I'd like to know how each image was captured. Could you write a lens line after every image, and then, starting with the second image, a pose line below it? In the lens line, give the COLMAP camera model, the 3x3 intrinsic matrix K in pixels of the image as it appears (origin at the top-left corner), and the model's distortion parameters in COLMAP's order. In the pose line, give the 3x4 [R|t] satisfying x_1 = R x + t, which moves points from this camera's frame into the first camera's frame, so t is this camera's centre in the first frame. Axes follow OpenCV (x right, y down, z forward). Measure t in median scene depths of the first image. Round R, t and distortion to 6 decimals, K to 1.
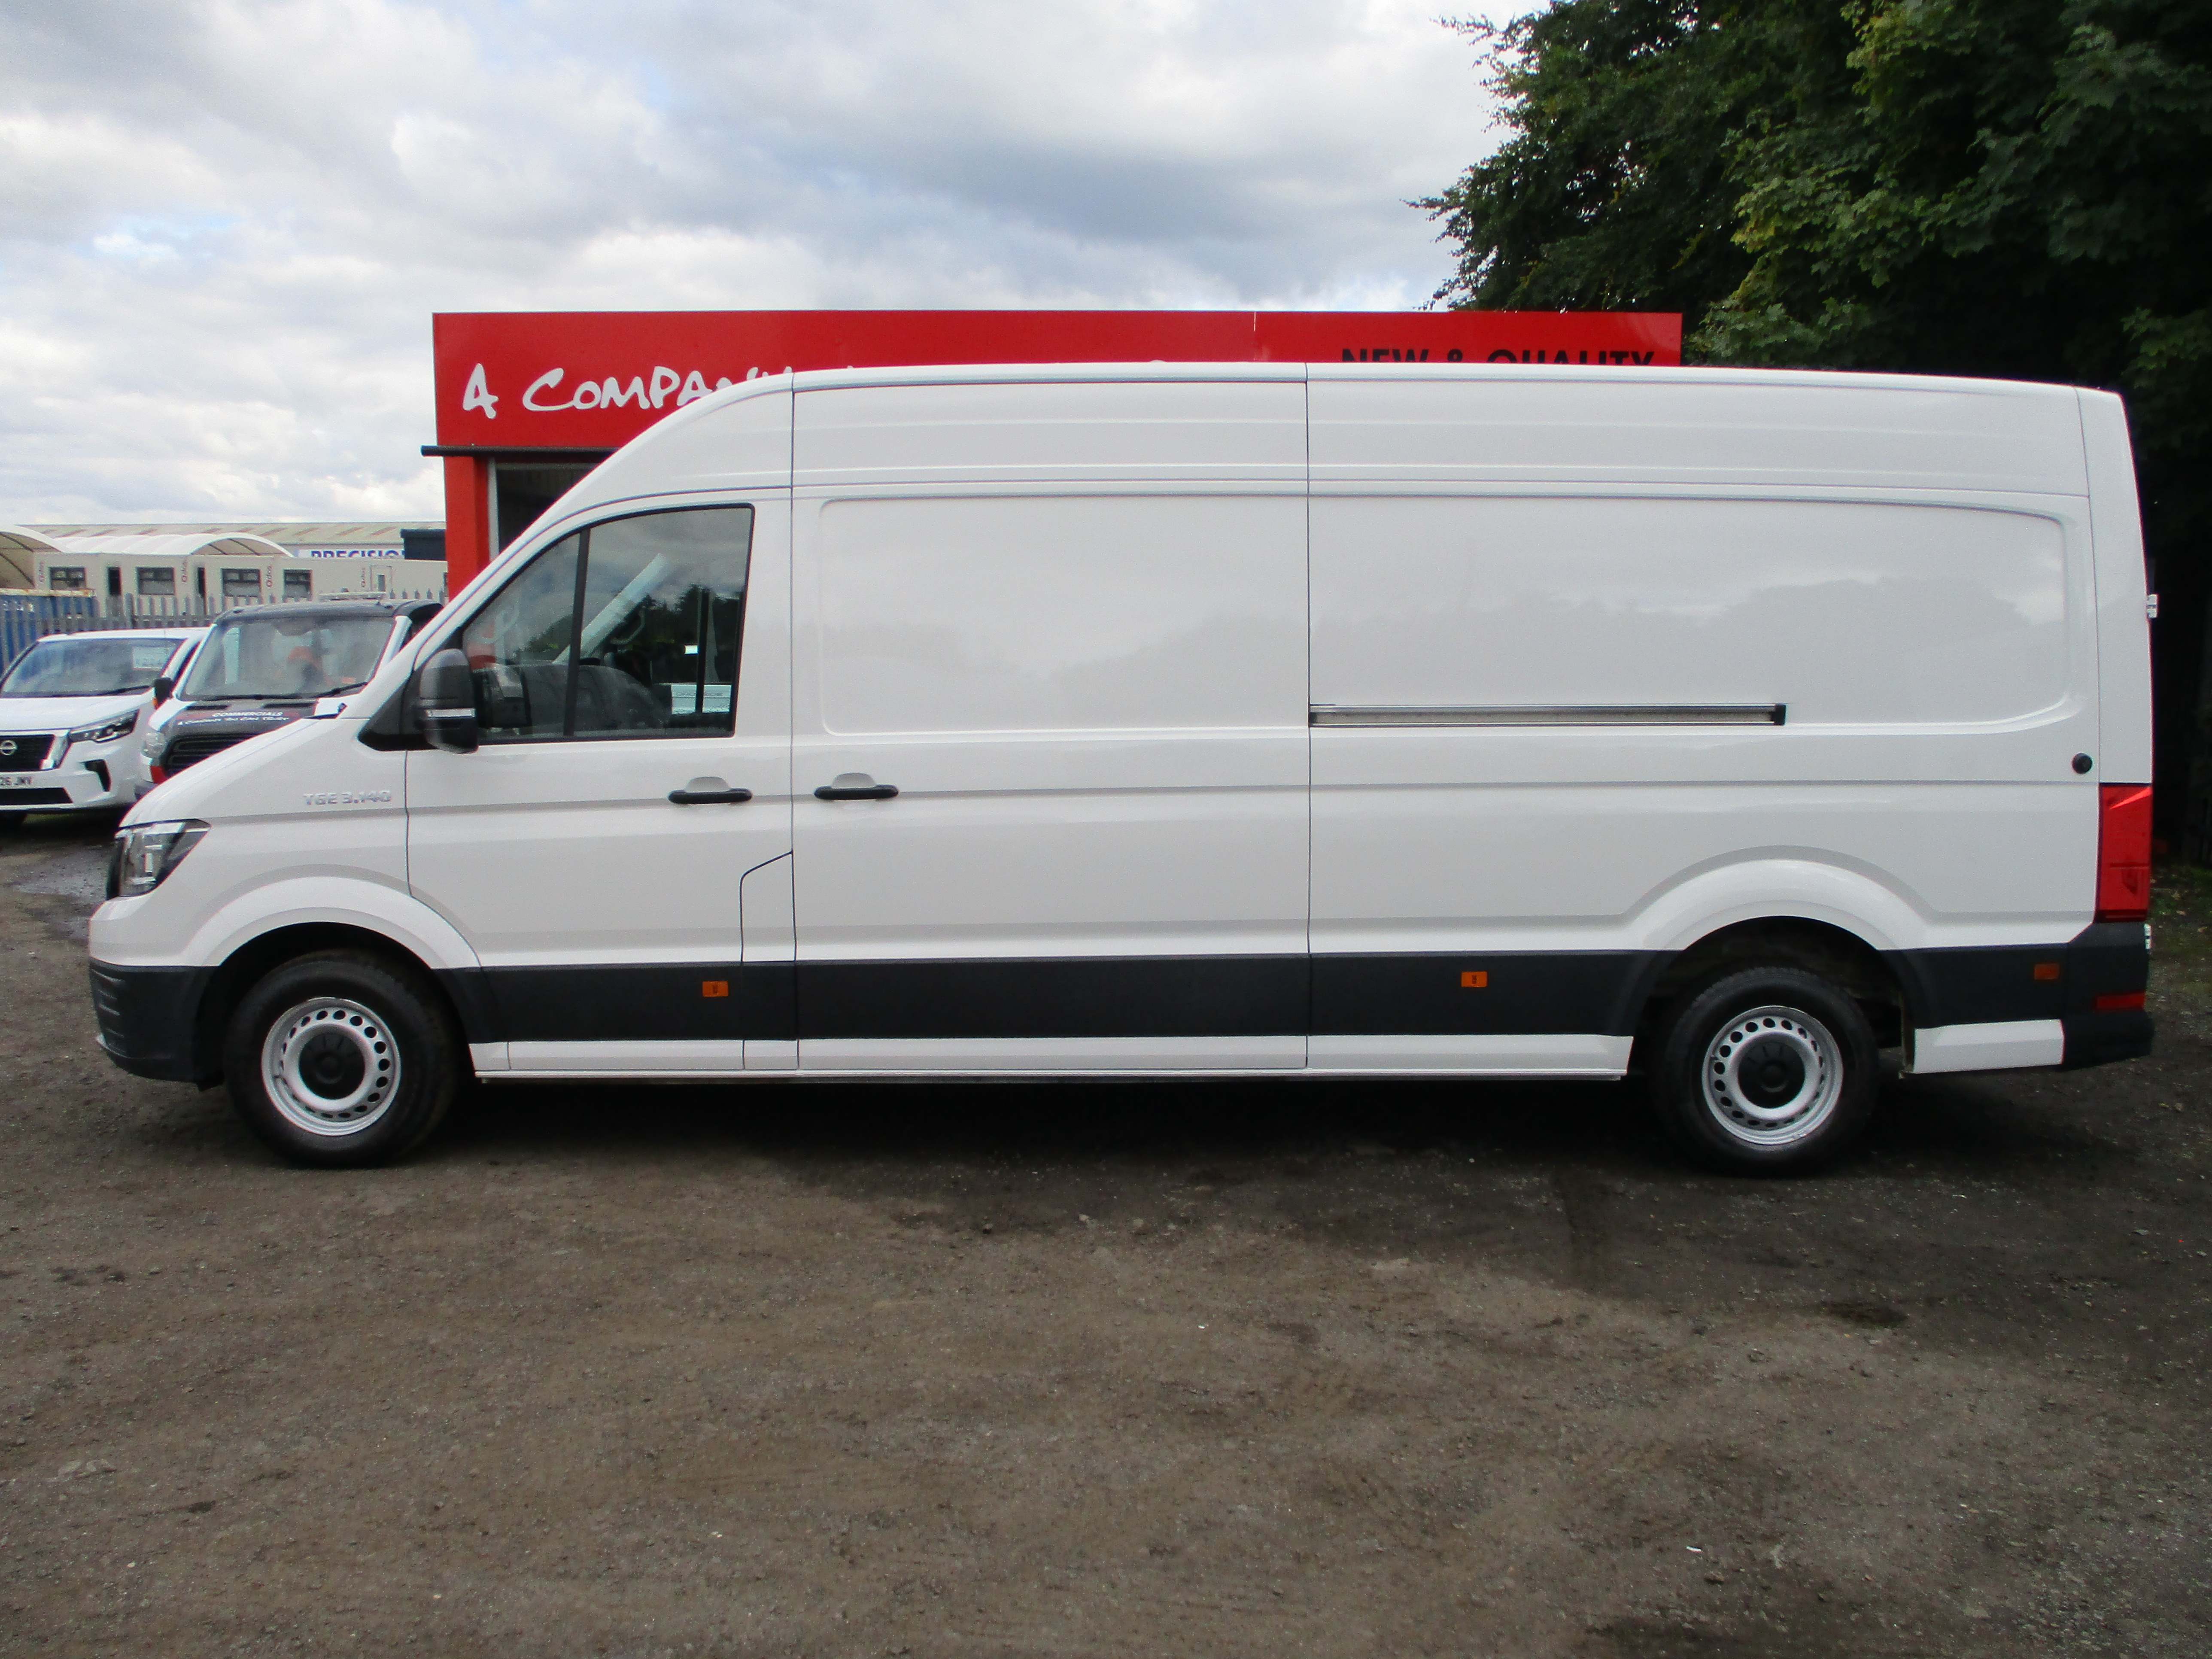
lens RADIAL K [[1826.2, 0, 1103.5], [0, 1826.2, 842.7], [0, 0, 1]] dist [-0.014914, -0.025820]
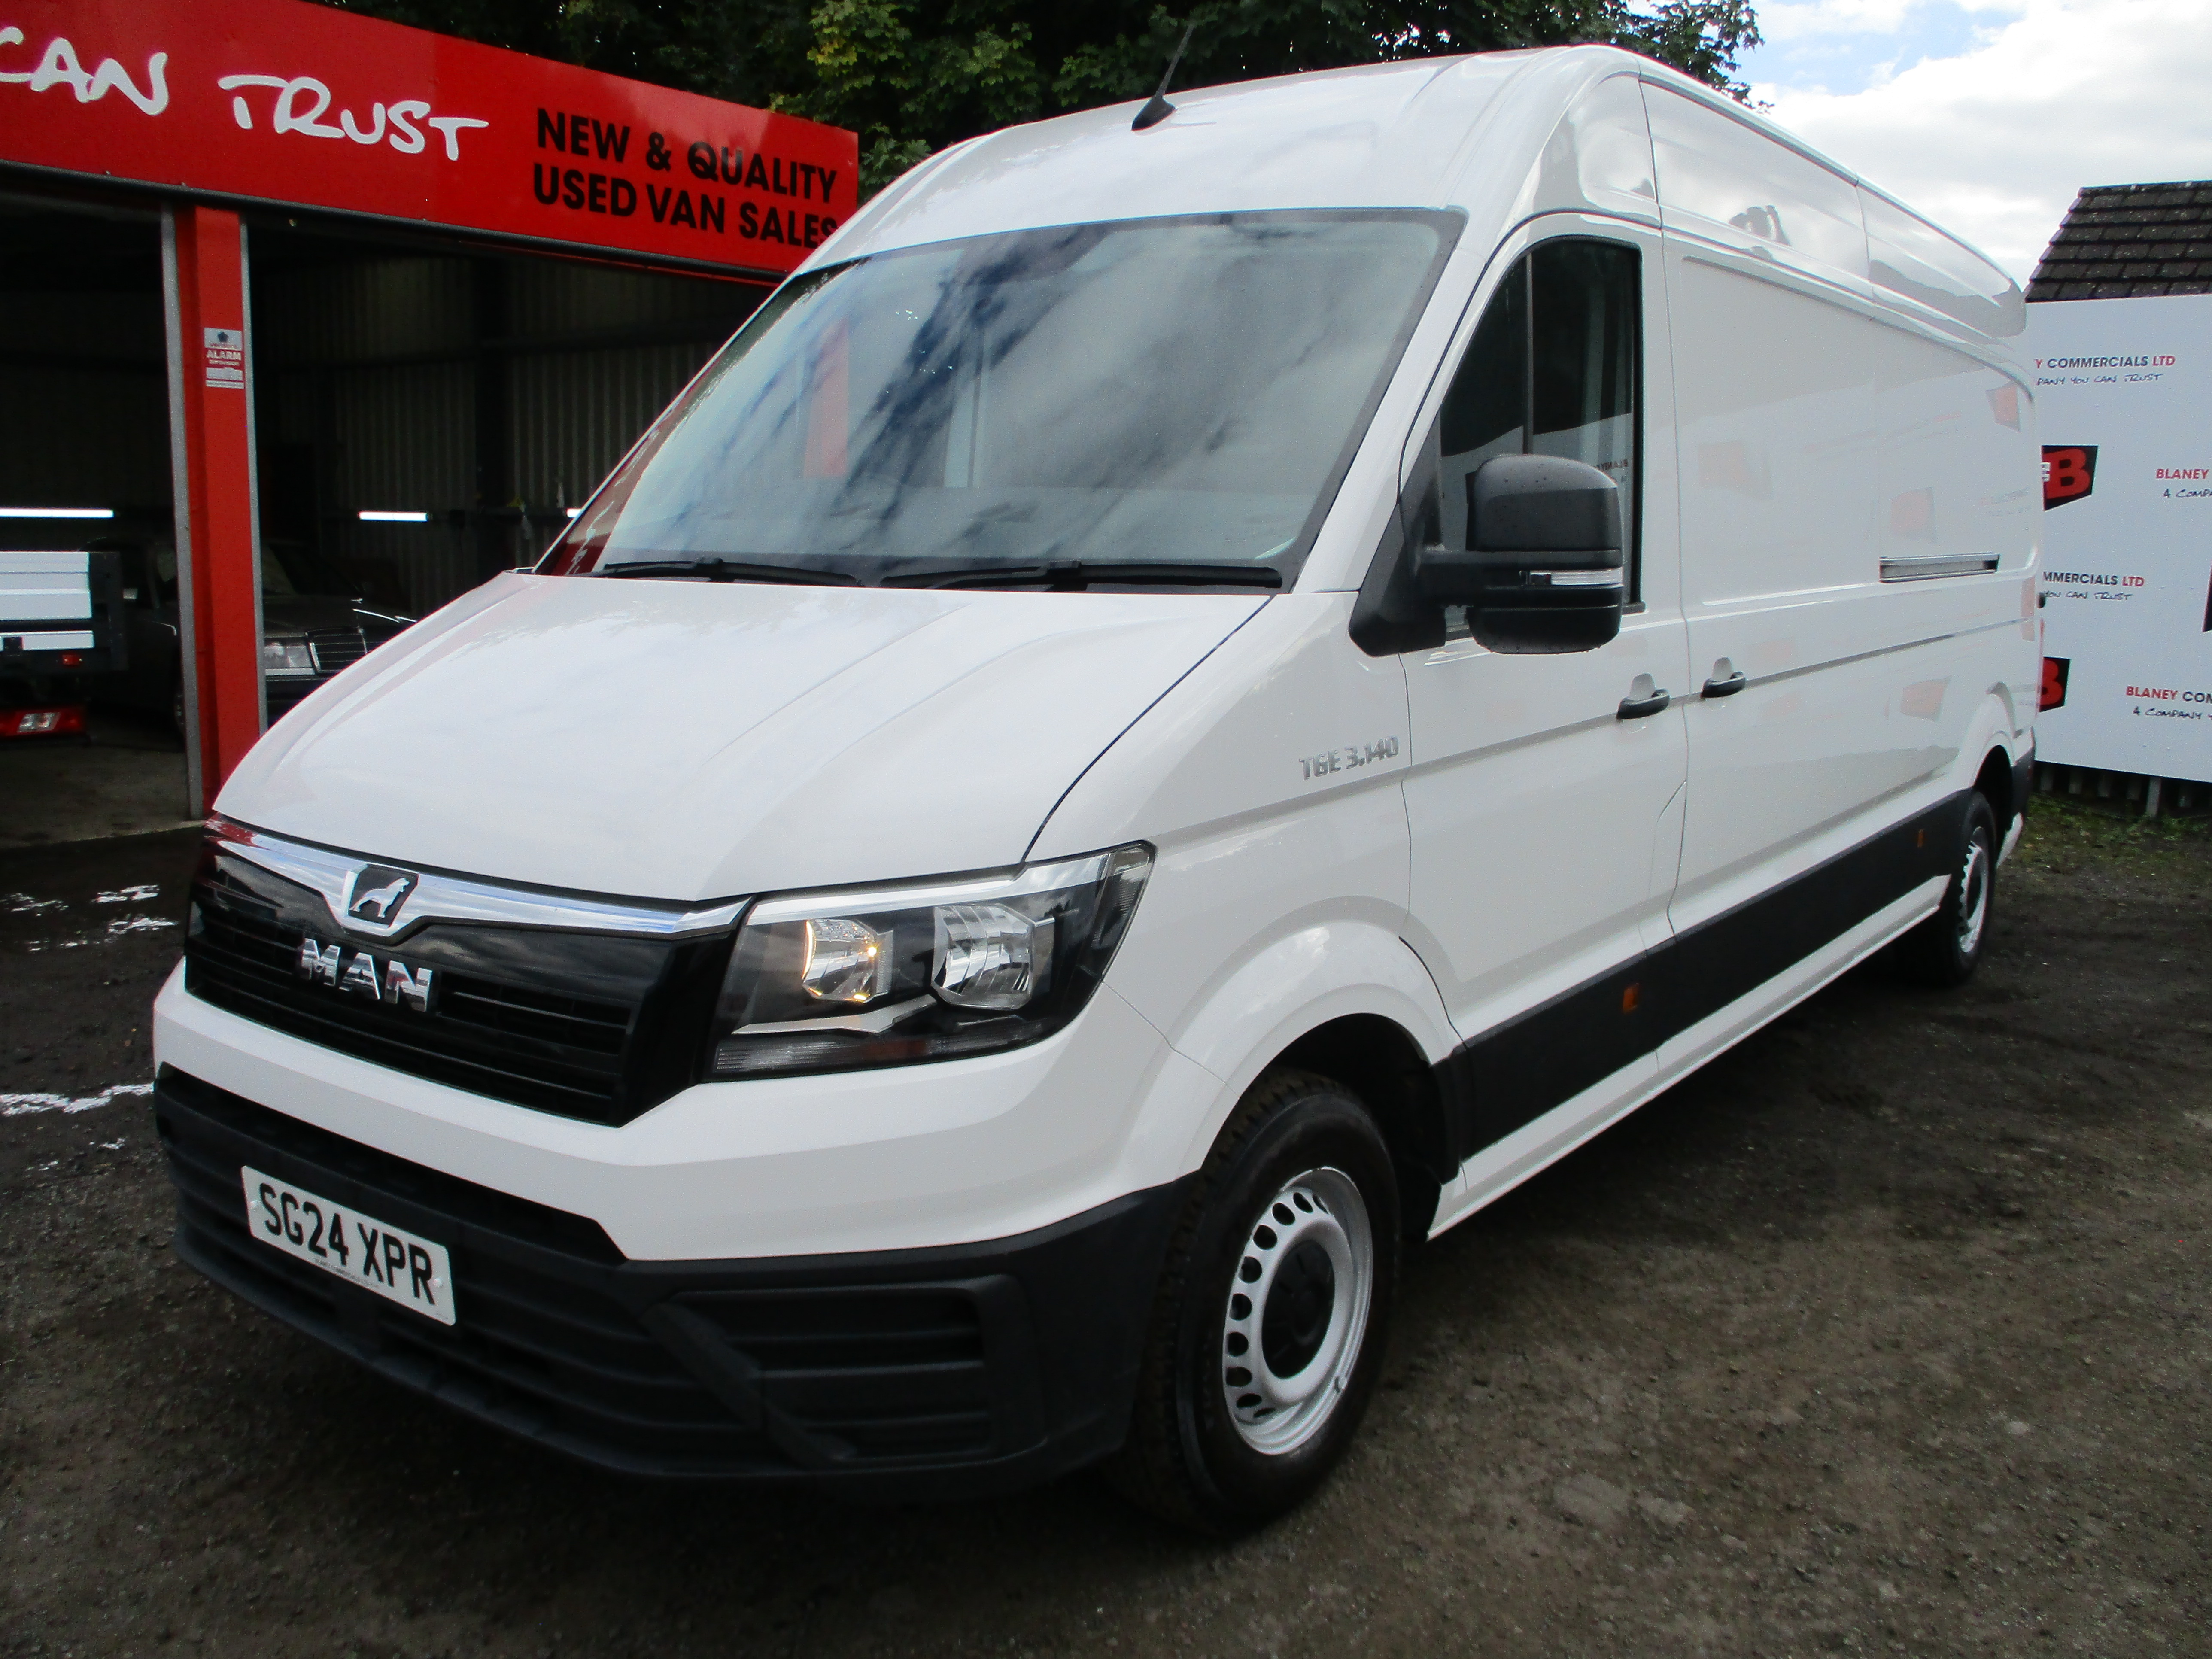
lens RADIAL K [[1826.2, 0, 1112.3], [0, 1826.2, 825.4], [0, 0, 1]] dist [-0.014914, -0.025820]
pose [[0.610406, -0.120444, 0.782878, -0.853747], [0.067432, 0.992685, 0.100146, -0.060880], [-0.789213, -0.008339, 0.614063, 0.766335]]
